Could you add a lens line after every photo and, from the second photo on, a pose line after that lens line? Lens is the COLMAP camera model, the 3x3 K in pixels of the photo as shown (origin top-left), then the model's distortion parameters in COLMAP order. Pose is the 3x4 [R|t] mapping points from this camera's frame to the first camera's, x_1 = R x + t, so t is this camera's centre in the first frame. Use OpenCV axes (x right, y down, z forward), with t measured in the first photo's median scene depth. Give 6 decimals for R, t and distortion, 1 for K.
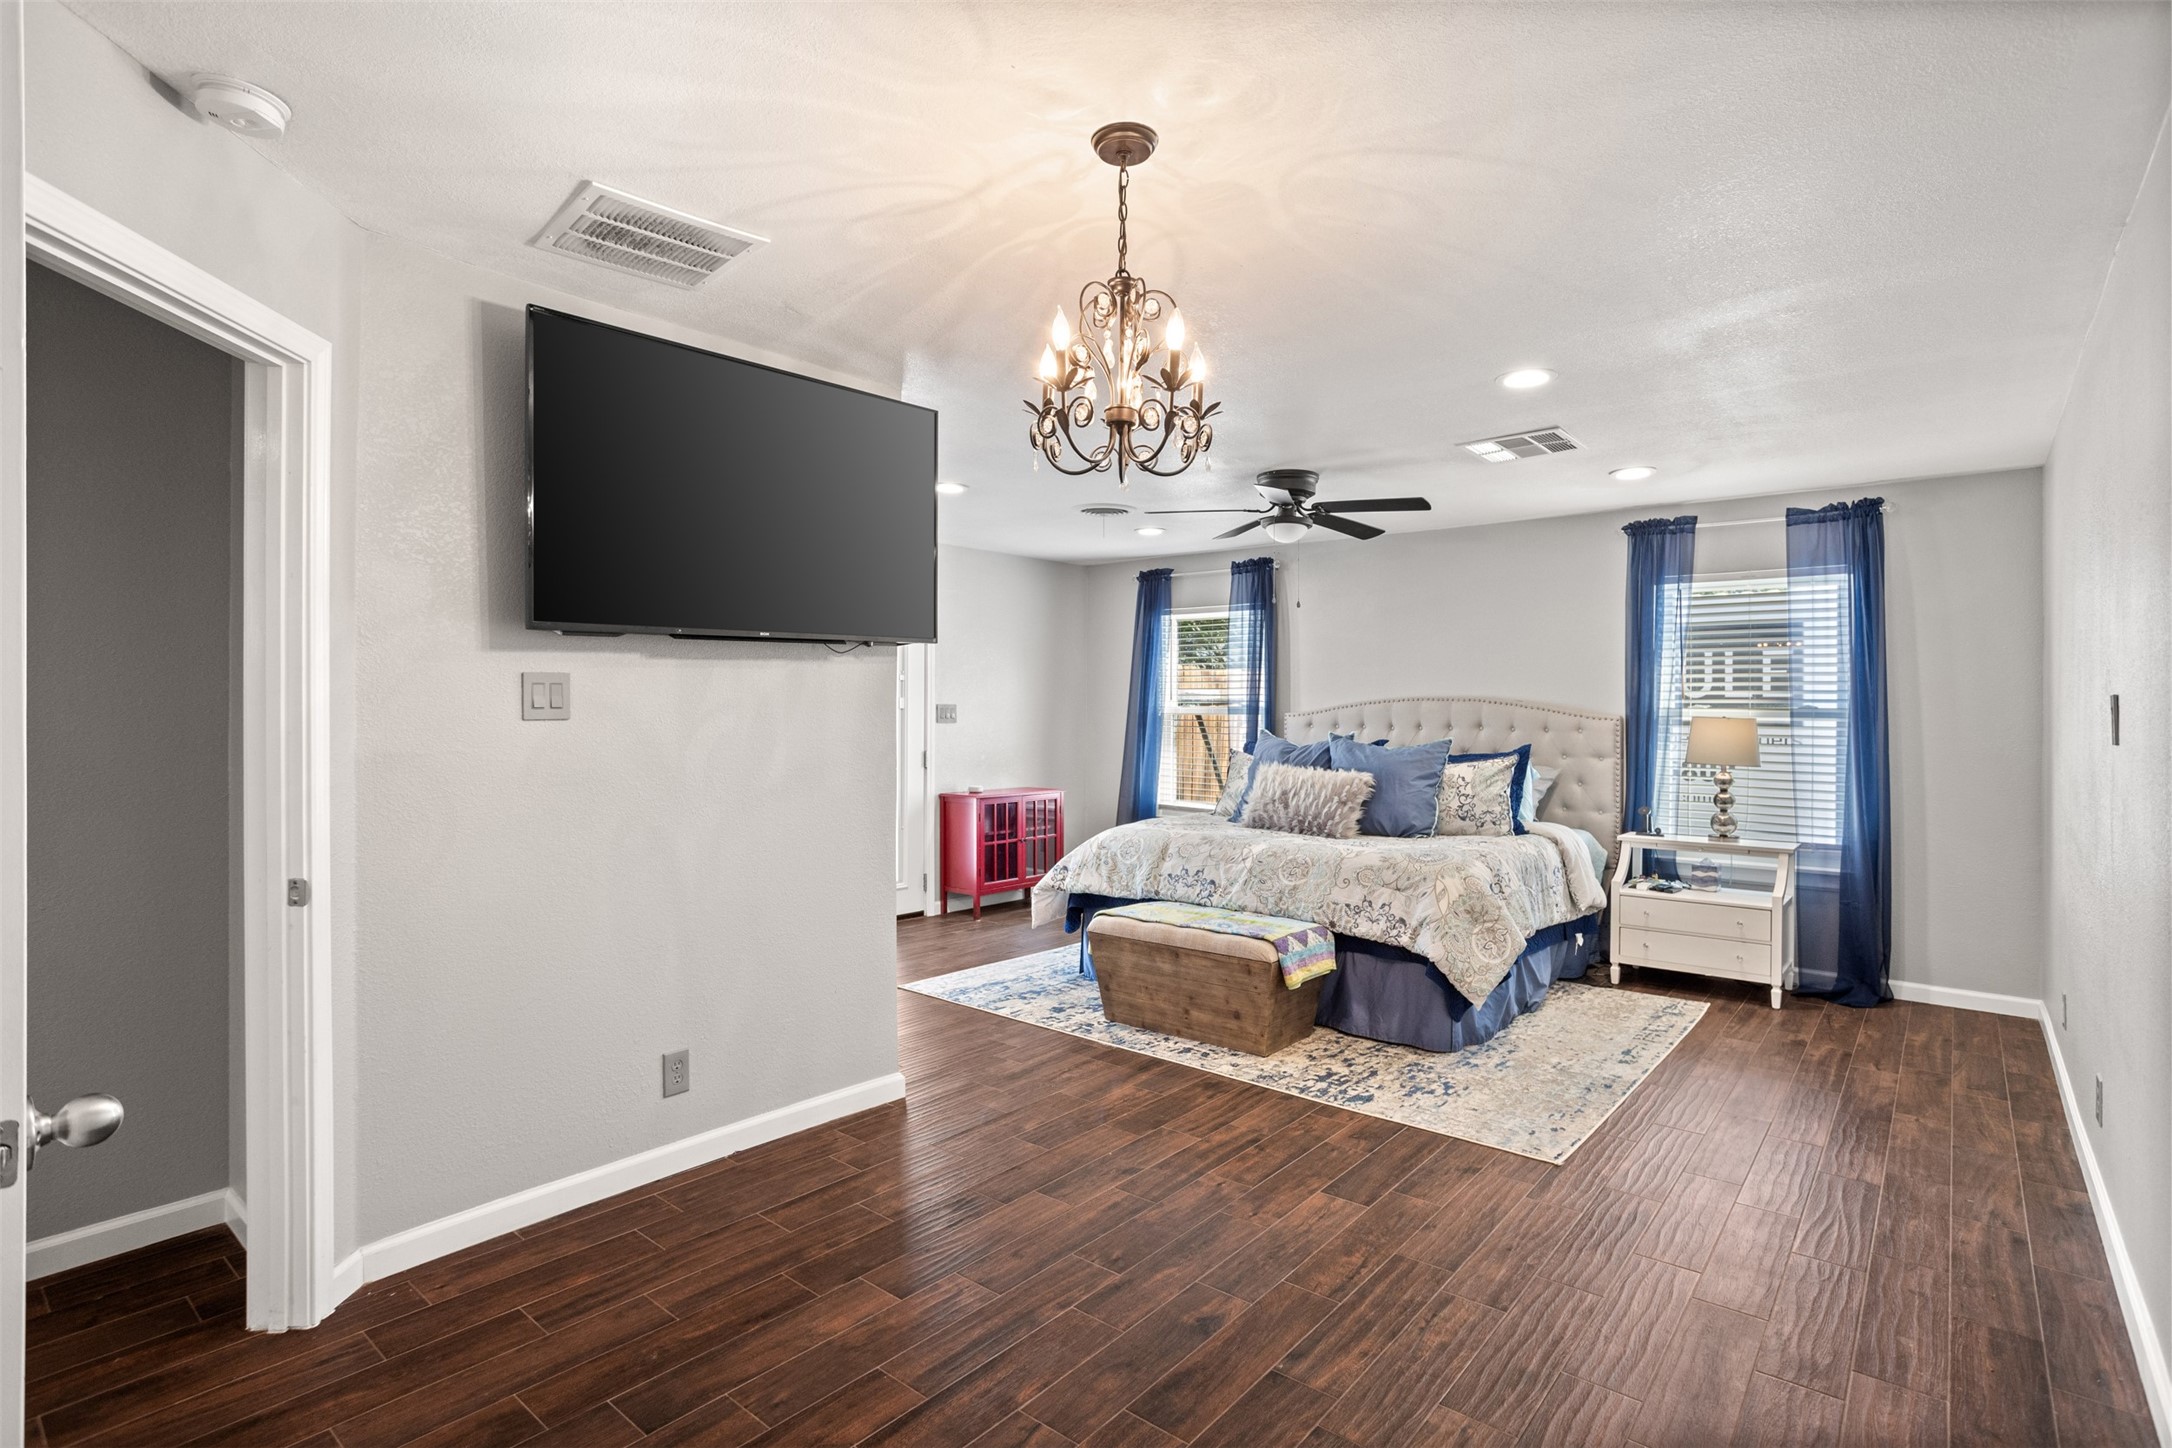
lens RADIAL K [[1071.5, 0, 1095.7], [0, 1071.5, 720.7], [0, 0, 1]] dist [-0.052565, 0.024082]
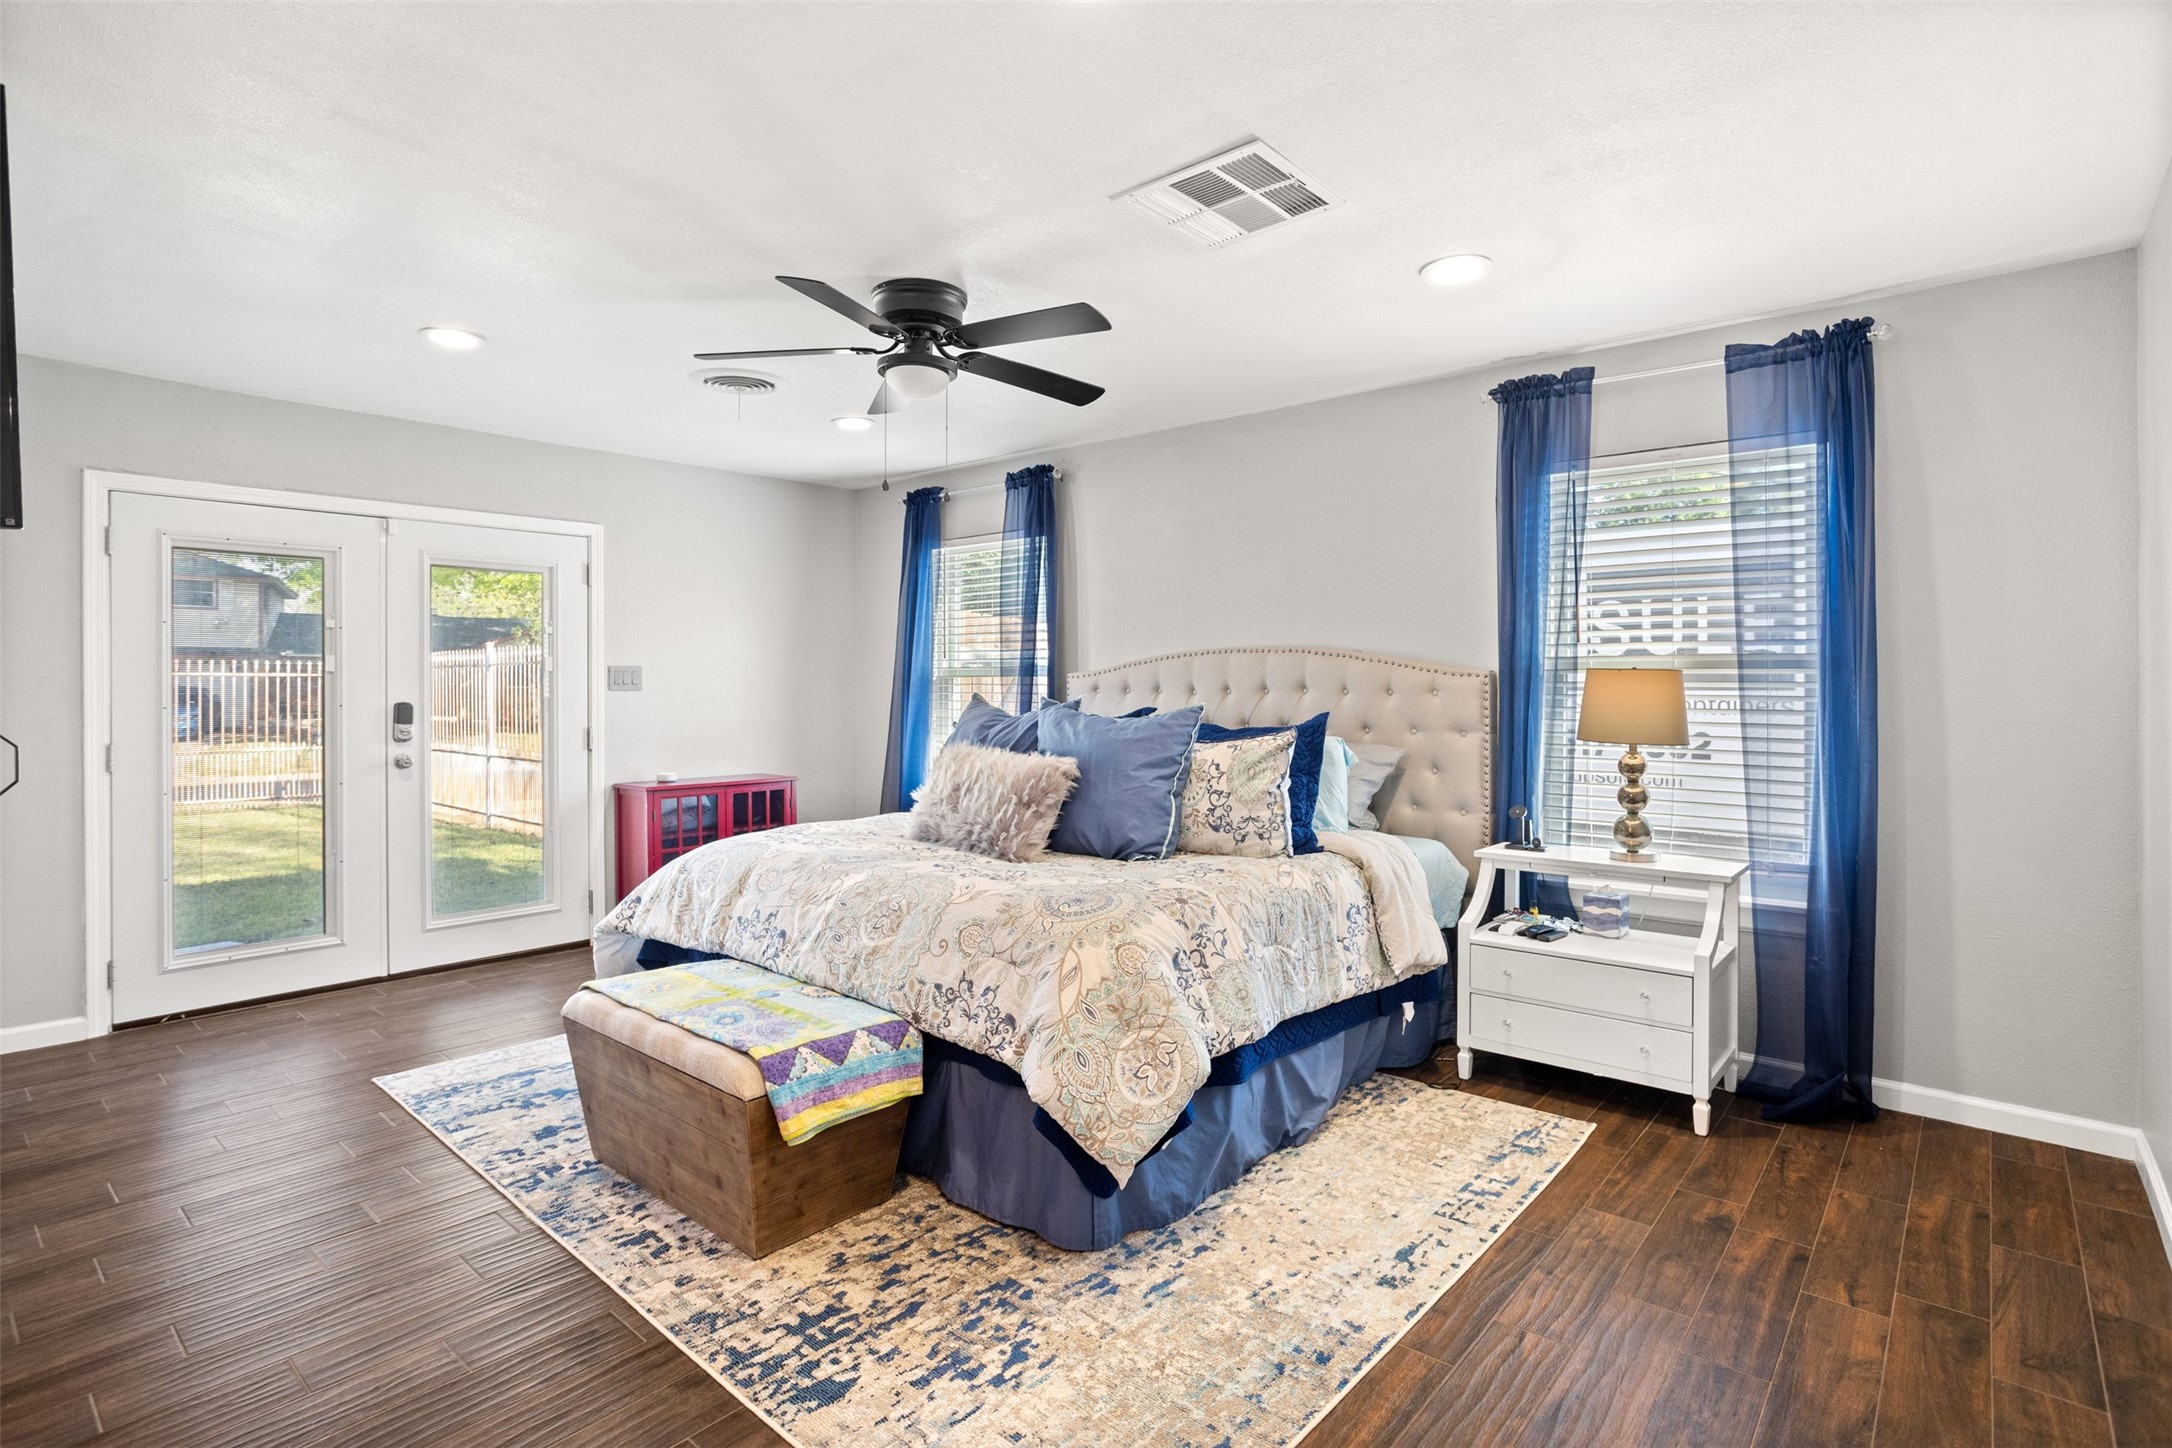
lens RADIAL K [[1071.5, 0, 1103.6], [0, 1071.5, 696.8], [0, 0, 1]] dist [-0.052565, 0.024082]
pose [[0.999896, -0.005836, -0.013214, 0.320629], [0.005862, 0.999981, 0.001927, 0.011814], [0.013203, -0.002004, 0.999911, 0.394395]]
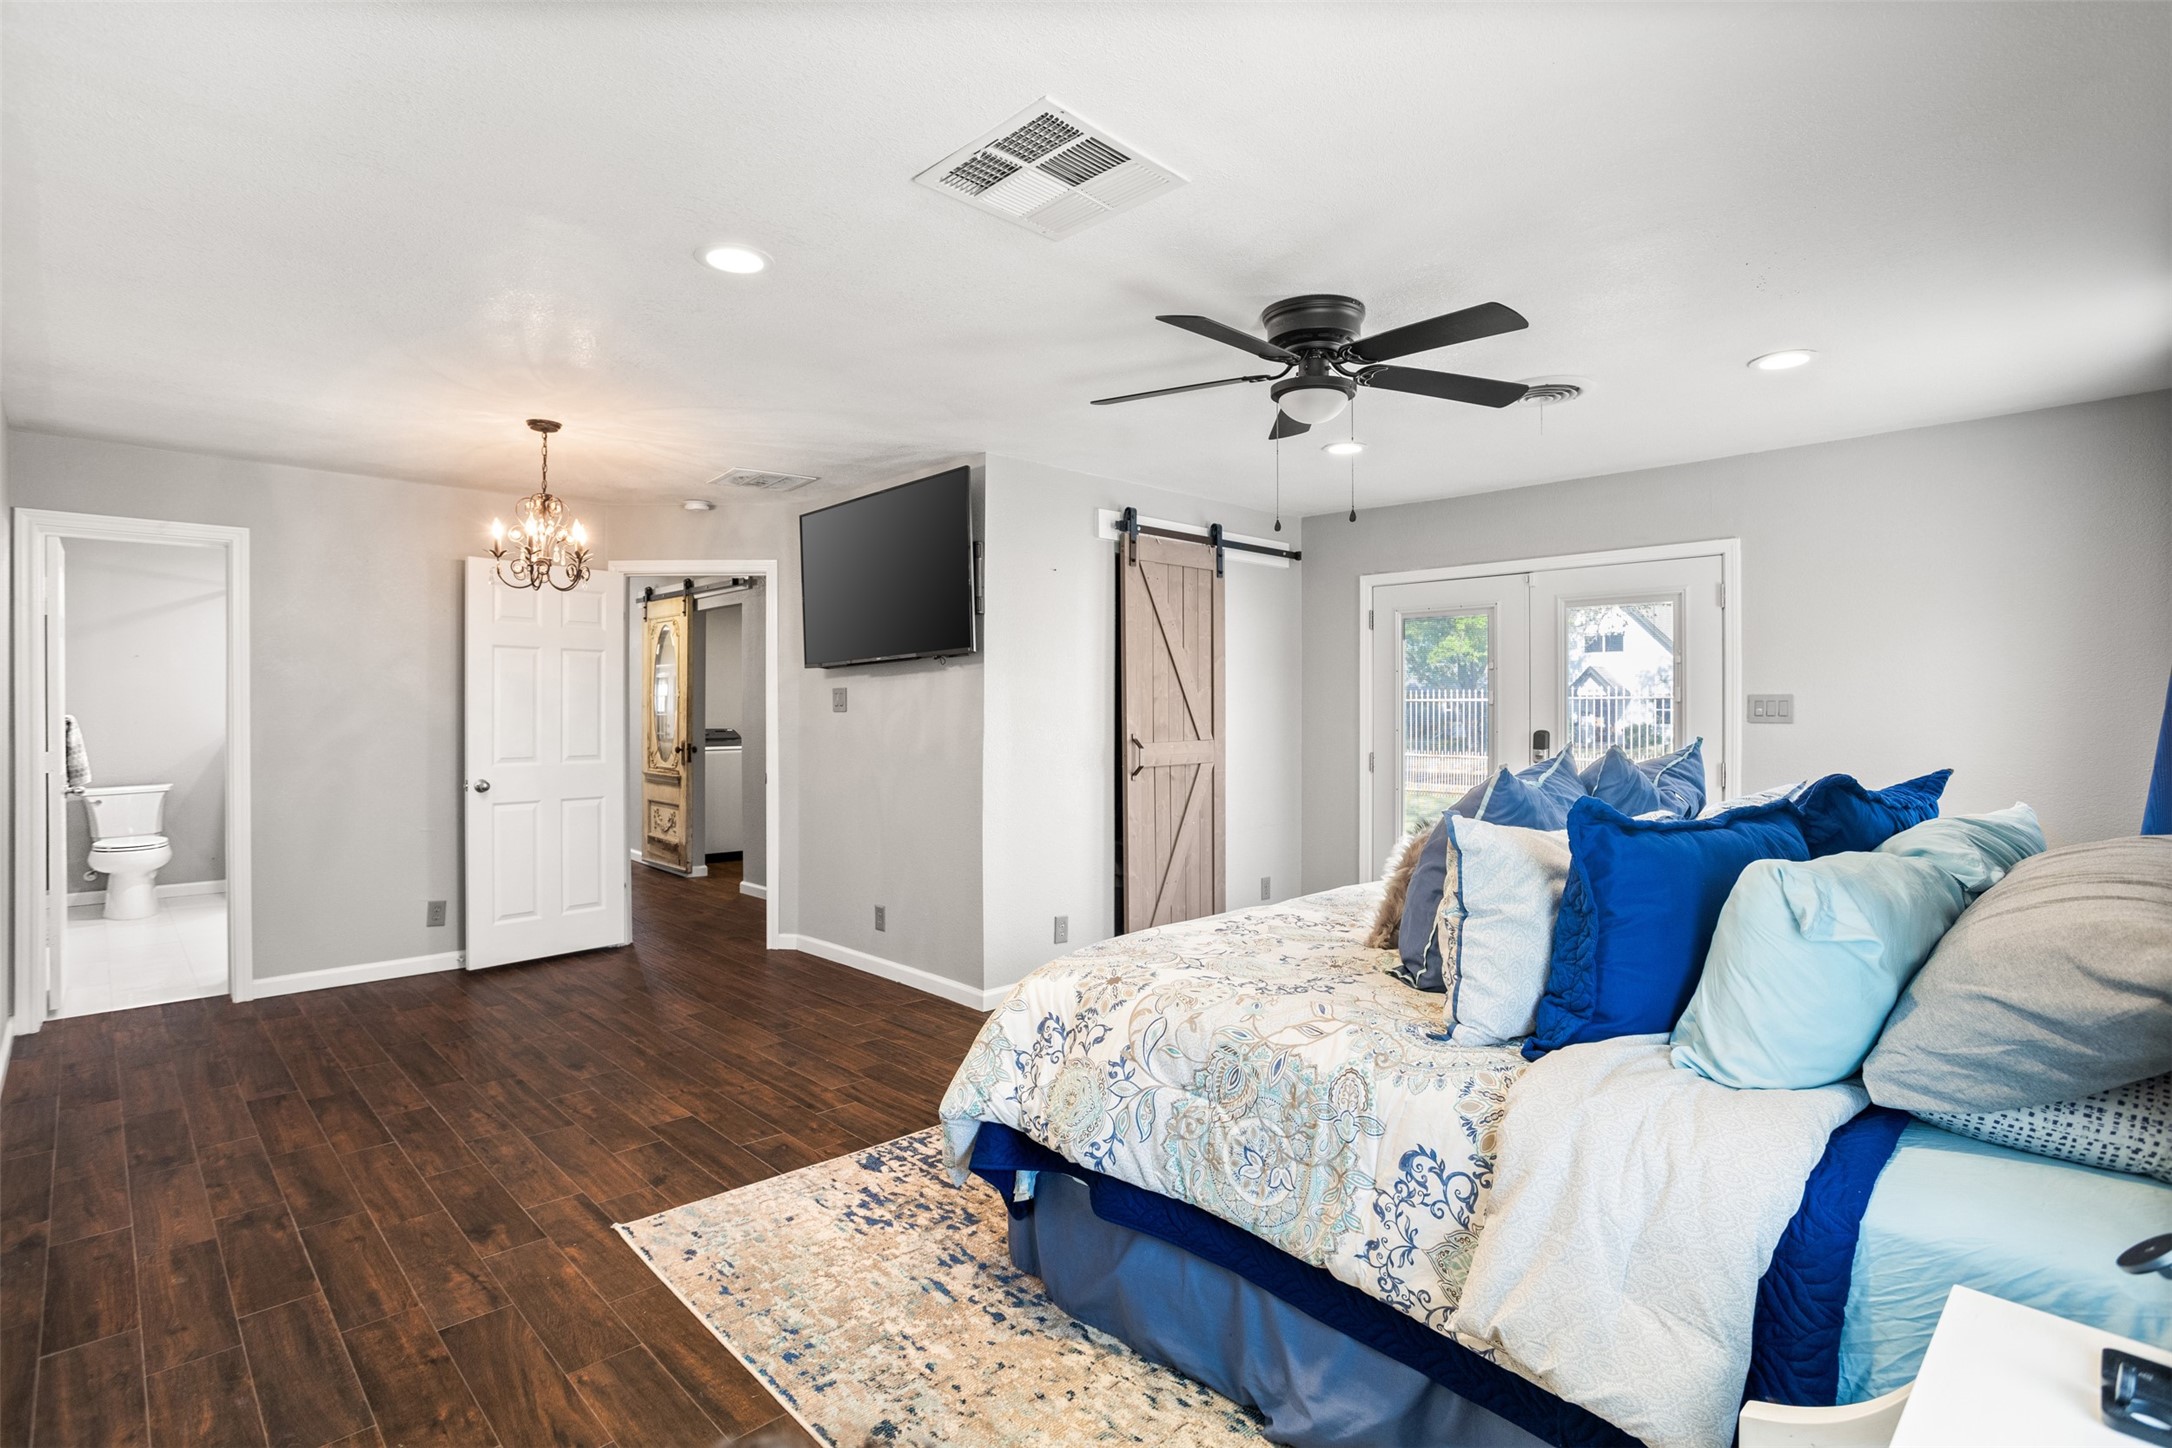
lens RADIAL K [[1071.5, 0, 1051.4], [0, 1071.5, 736.0], [0, 0, 1]] dist [-0.052565, 0.024082]
pose [[-0.135885, 0.021950, -0.990481, 0.849547], [-0.010183, 0.999671, 0.023550, -0.001068], [0.990672, 0.013286, -0.135617, 1.009573]]
